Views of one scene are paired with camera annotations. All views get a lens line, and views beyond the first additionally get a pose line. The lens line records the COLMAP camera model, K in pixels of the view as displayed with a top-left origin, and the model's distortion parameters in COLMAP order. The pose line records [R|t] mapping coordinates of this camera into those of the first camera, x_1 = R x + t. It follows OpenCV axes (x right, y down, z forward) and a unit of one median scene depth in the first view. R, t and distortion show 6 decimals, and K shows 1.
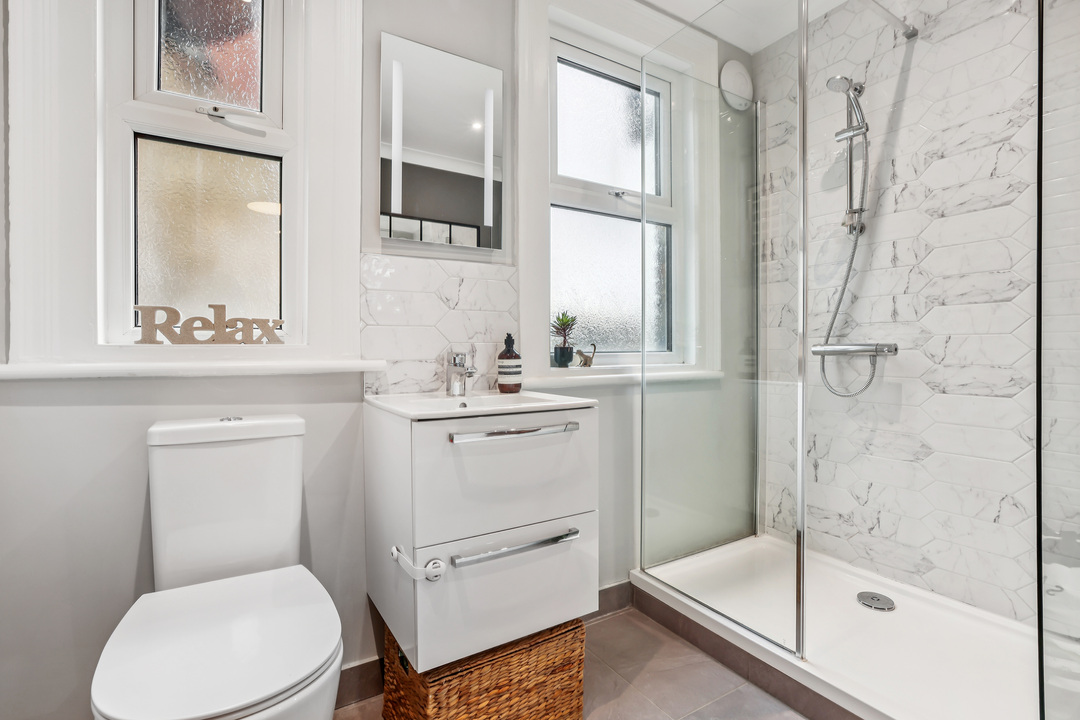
lens RADIAL K [[496.5, 0, 536.0], [0, 496.5, 348.2], [0, 0, 1]] dist [-0.022438, 0.011581]
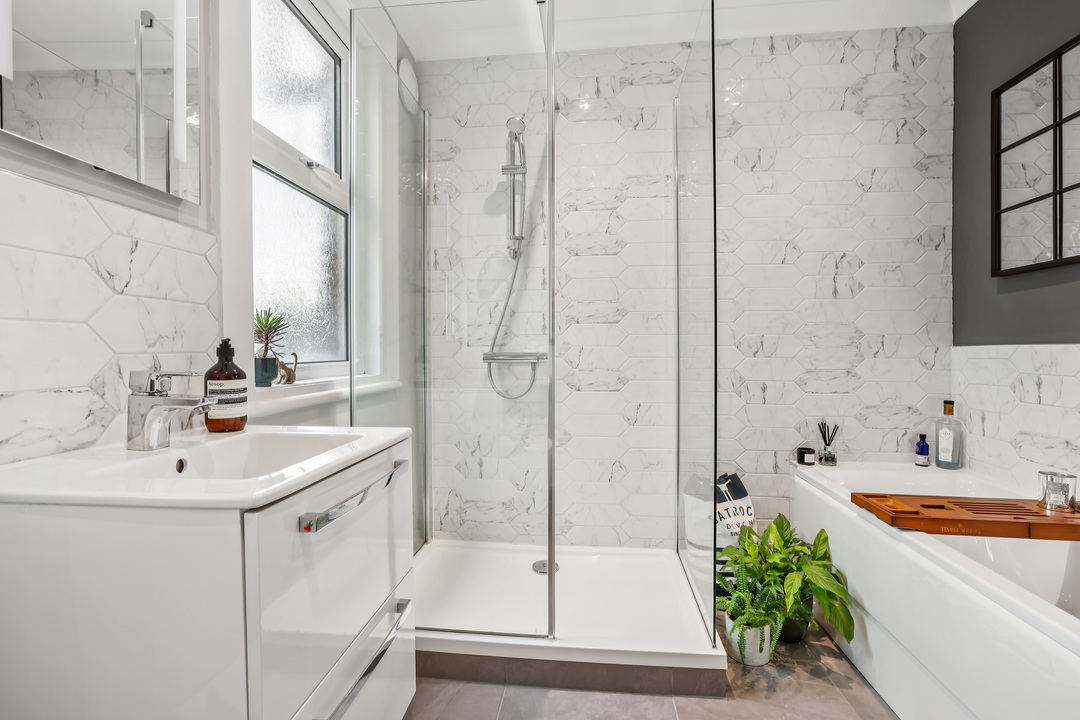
lens RADIAL K [[505.8, 0, 522.2], [0, 505.8, 349.5], [0, 0, 1]] dist [-0.048900, 0.025791]
pose [[0.613580, 0.002789, 0.789628, -0.284848], [-0.001837, 0.999996, -0.002105, -0.013432], [-0.789631, -0.000159, 0.613583, 0.264412]]
